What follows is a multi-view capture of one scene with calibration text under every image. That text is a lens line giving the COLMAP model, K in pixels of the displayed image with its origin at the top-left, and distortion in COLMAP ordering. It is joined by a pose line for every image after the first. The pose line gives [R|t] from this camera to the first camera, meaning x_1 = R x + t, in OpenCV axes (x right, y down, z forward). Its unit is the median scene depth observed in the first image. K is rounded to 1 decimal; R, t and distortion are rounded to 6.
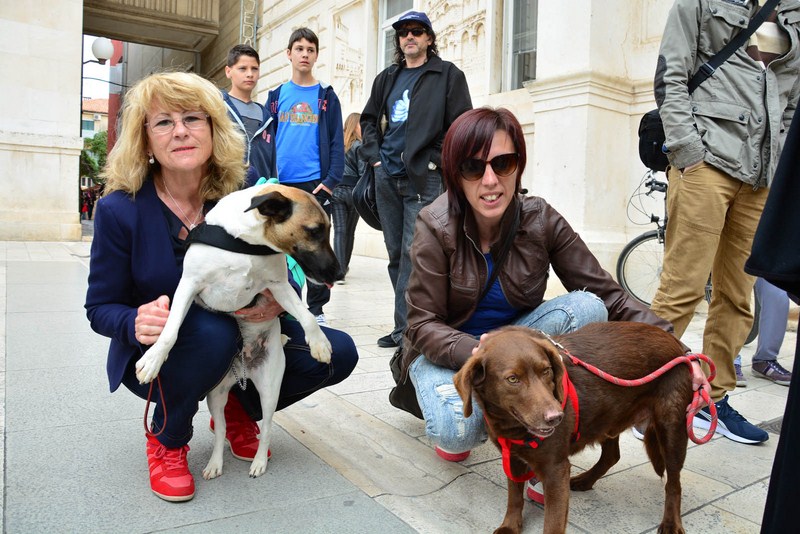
lens RADIAL K [[612.6, 0, 404.6], [0, 612.6, 262.0], [0, 0, 1]] dist [-0.142223, 0.086503]
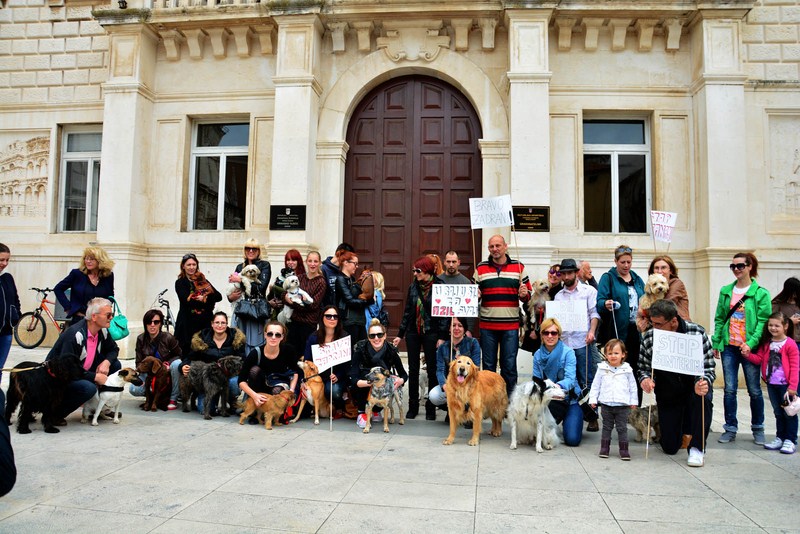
lens RADIAL K [[612.6, 0, 400.5], [0, 612.6, 265.3], [0, 0, 1]] dist [-0.142223, 0.086503]
pose [[0.668685, 0.017249, 0.743345, -0.376316], [0.062650, 0.994869, -0.079443, -0.017503], [-0.740902, 0.099692, 0.664173, -0.663363]]
